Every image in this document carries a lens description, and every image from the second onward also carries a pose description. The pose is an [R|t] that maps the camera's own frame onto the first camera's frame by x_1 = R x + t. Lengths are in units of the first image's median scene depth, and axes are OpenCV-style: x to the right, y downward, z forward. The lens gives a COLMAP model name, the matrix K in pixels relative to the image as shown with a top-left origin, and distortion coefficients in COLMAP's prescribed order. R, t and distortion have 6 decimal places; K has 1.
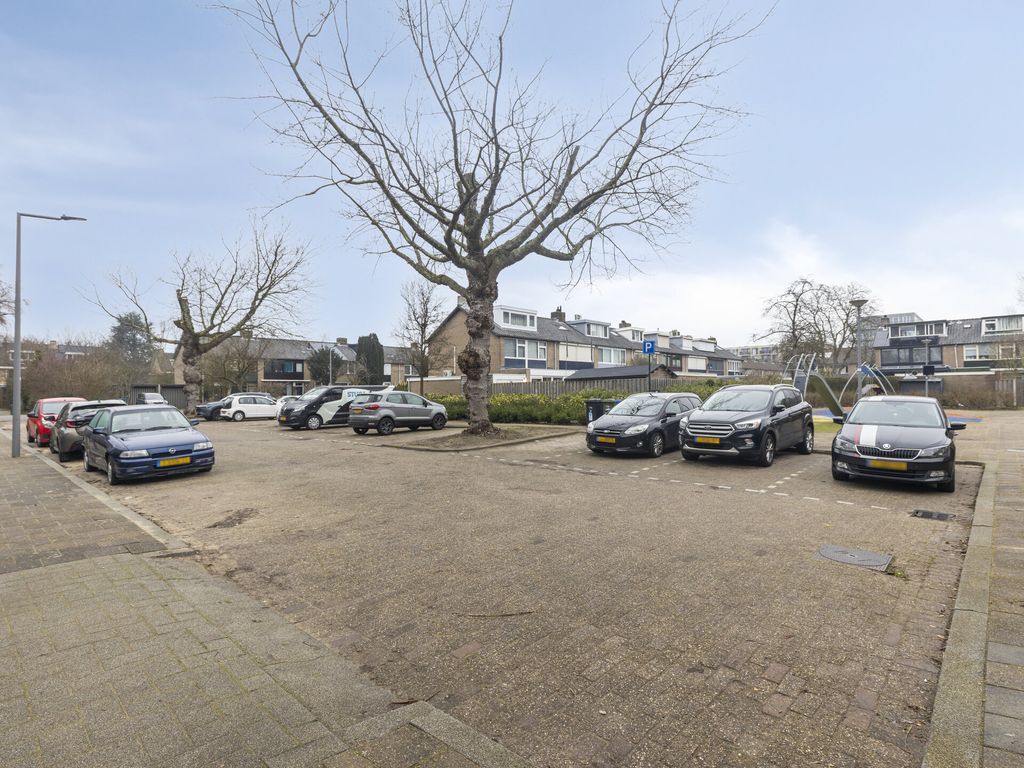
lens RADIAL K [[527.3, 0, 504.4], [0, 527.3, 369.7], [0, 0, 1]] dist [0.003743, 0.000164]
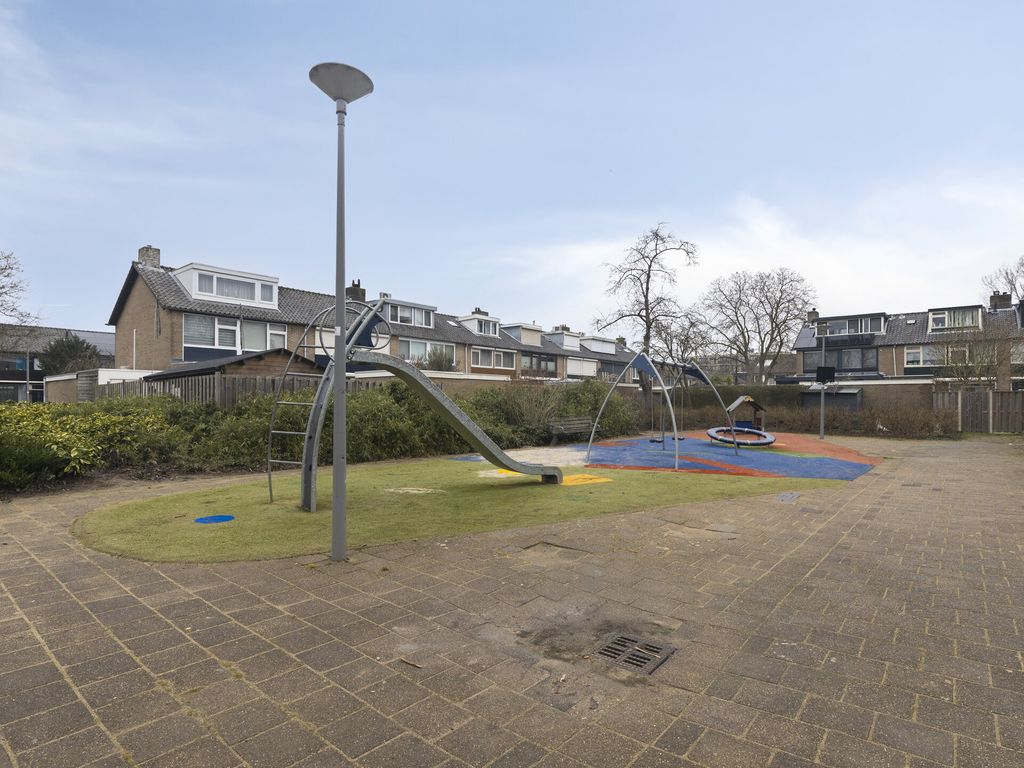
lens RADIAL K [[543.3, 0, 519.0], [0, 543.3, 386.1], [0, 0, 1]] dist [0.003582, -0.003200]
pose [[0.997923, 0.014474, 0.062779, 0.279971], [-0.015246, 0.999814, 0.011839, 0.009051], [-0.062596, -0.012771, 0.997957, 0.269281]]
